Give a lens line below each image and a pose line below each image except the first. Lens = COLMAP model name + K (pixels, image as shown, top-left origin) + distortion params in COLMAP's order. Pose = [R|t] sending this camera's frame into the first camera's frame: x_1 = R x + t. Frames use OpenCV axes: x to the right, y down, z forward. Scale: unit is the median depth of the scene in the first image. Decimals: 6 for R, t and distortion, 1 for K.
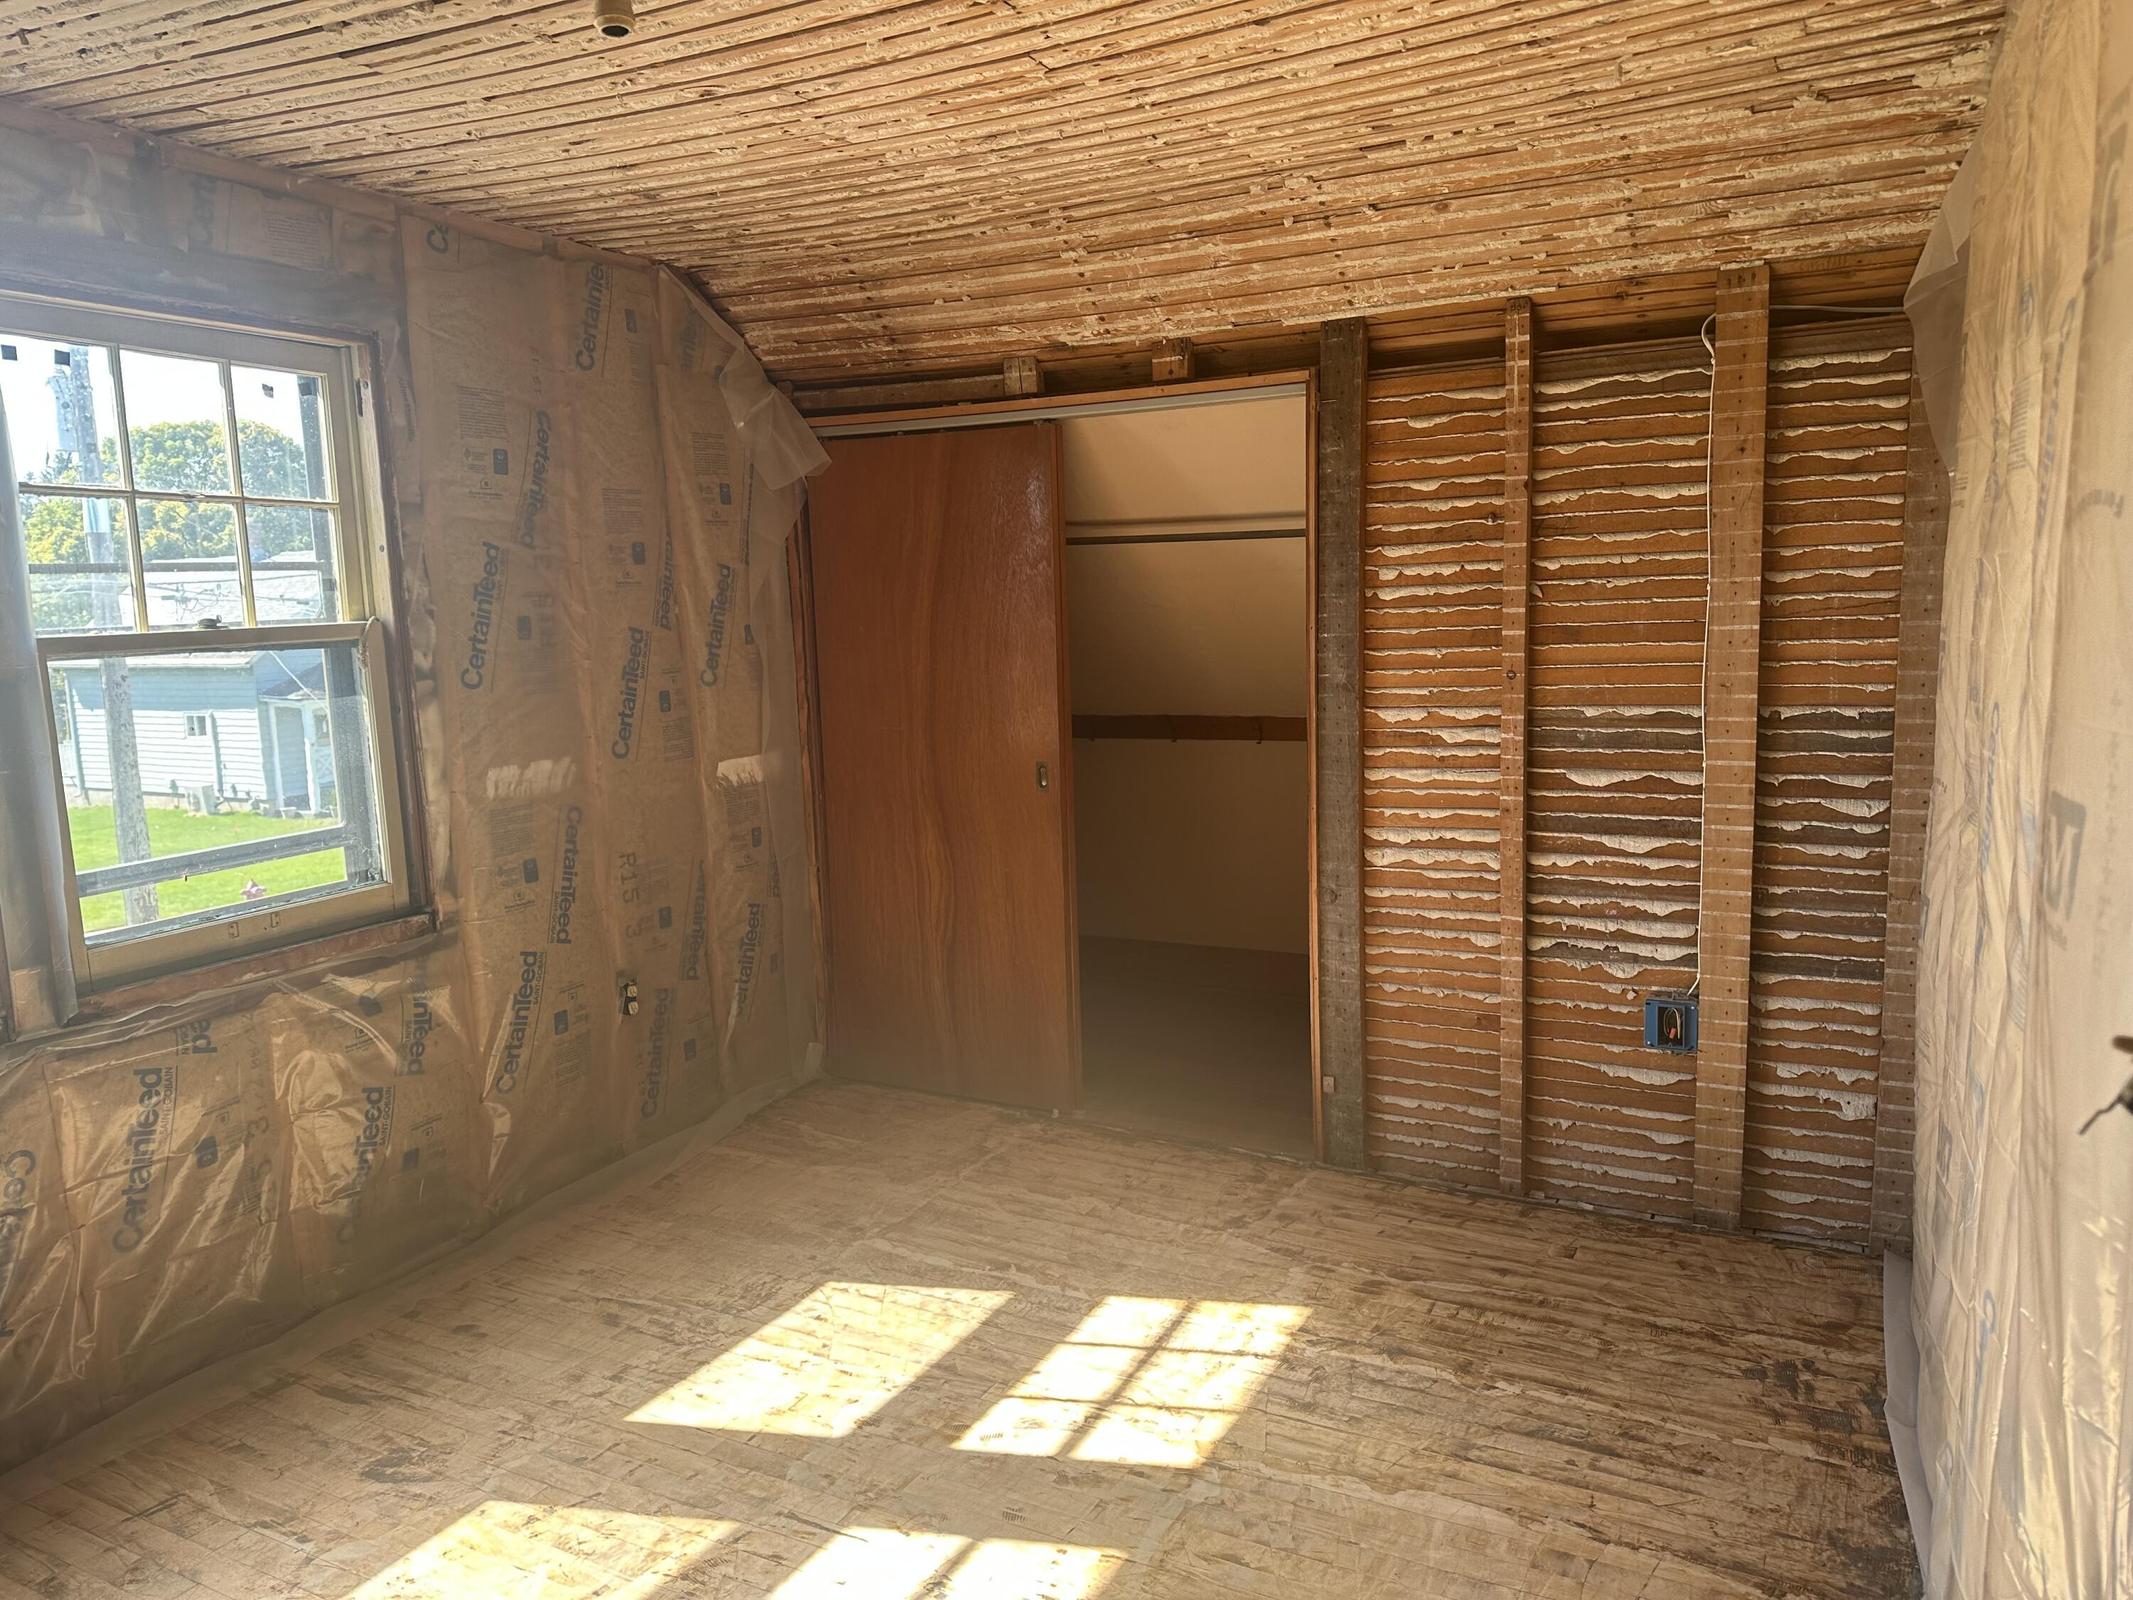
lens RADIAL K [[1489.0, 0, 1066.5], [0, 1489.0, 800.0], [0, 0, 1]] dist [0.004217, -0.003071]
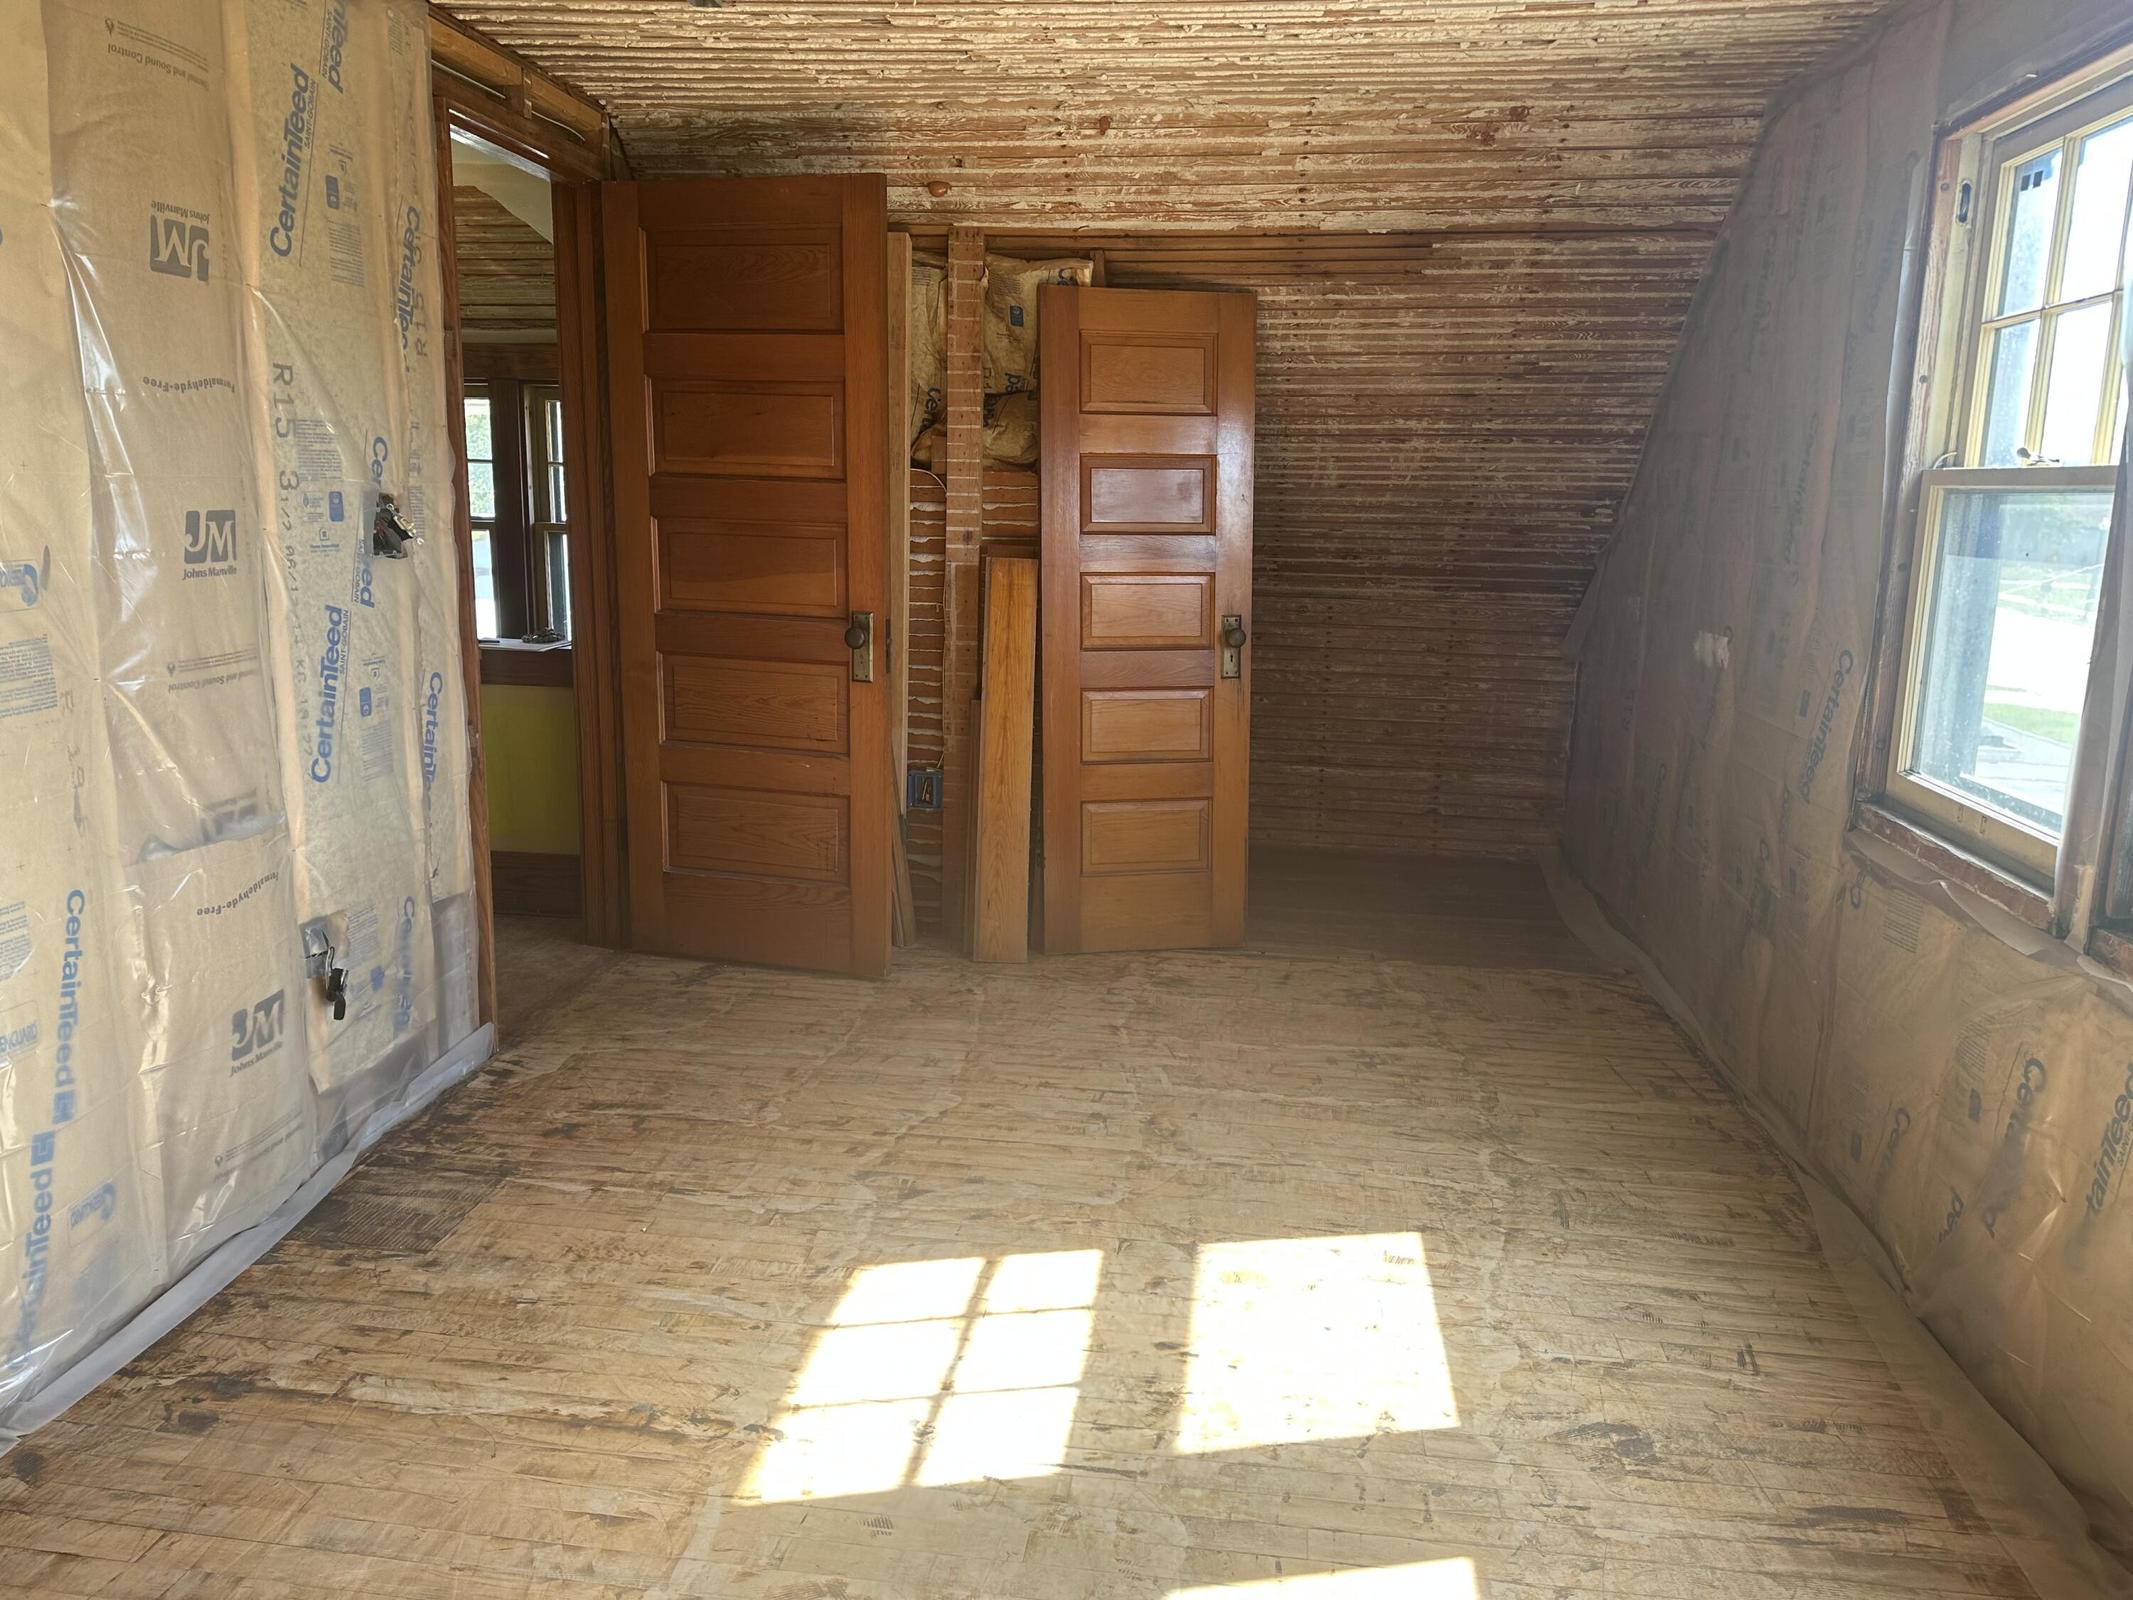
lens RADIAL K [[1489.0, 0, 1066.5], [0, 1489.0, 800.0], [0, 0, 1]] dist [0.004217, -0.003071]
pose [[-0.939623, 0.081133, -0.332455, 0.108991], [-0.035916, 0.942744, 0.331578, -0.183858], [0.340322, 0.323499, -0.882910, 1.629008]]
